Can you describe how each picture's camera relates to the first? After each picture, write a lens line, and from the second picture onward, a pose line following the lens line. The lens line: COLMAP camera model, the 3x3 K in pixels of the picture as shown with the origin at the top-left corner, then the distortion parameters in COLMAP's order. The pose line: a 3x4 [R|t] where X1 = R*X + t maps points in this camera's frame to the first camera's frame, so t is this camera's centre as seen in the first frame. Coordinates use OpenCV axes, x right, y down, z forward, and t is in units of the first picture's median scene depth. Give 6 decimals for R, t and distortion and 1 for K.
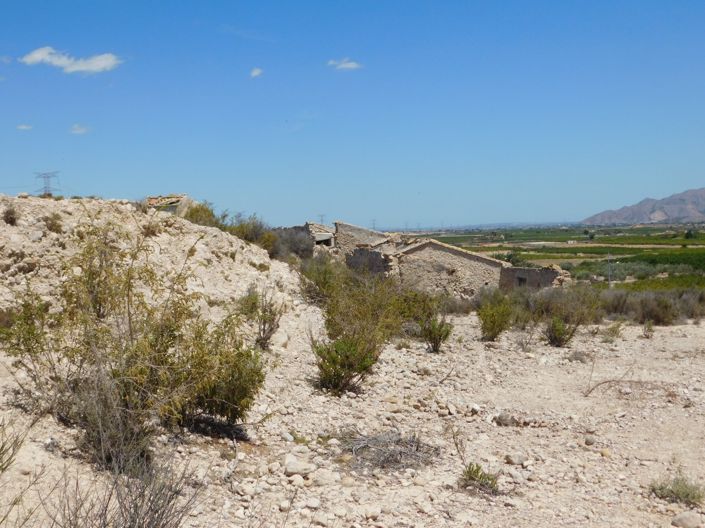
lens RADIAL K [[818.4, 0, 351.7], [0, 818.4, 265.5], [0, 0, 1]] dist [0.117747, 0.000000]
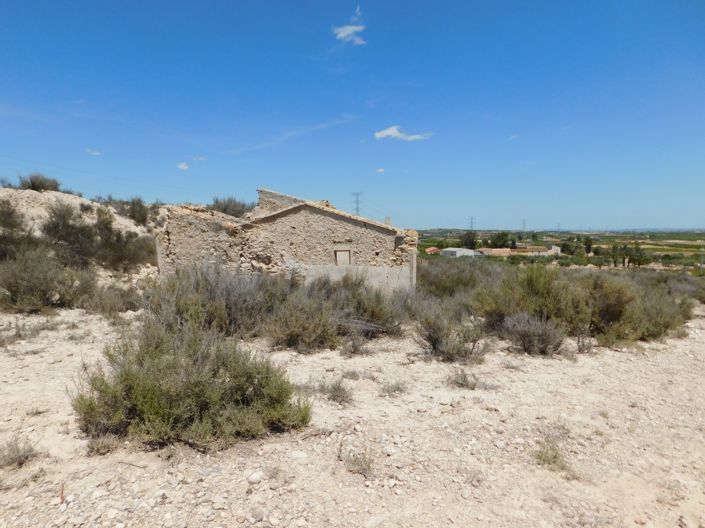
lens RADIAL K [[467.9, 0, 350.4], [0, 467.9, 262.8], [0, 0, 1]] dist [-0.064375, 0.052018]
pose [[0.923816, 0.048073, -0.379805, 0.339344], [-0.035787, 0.998585, 0.039346, 0.013298], [0.381159, -0.022757, 0.924229, 0.542482]]
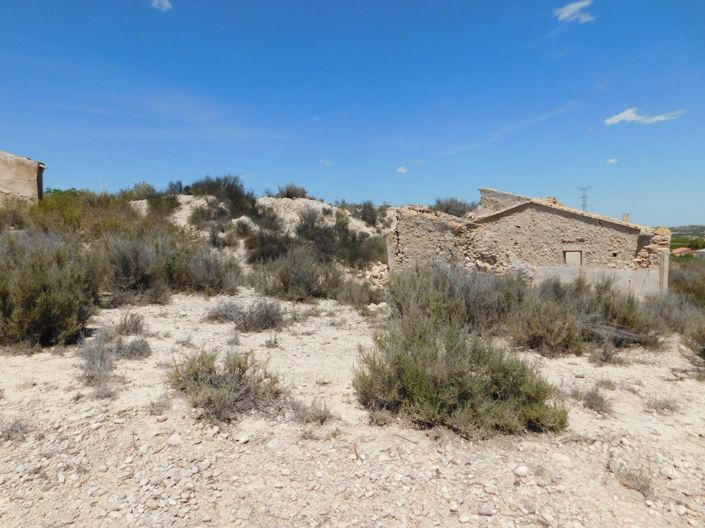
lens RADIAL K [[467.9, 0, 348.4], [0, 467.9, 260.2], [0, 0, 1]] dist [-0.064375, 0.052018]
pose [[0.664643, 0.058109, -0.744898, 0.333845], [-0.031607, 0.998265, 0.049673, 0.013782], [0.746492, -0.009471, 0.665327, 0.532710]]
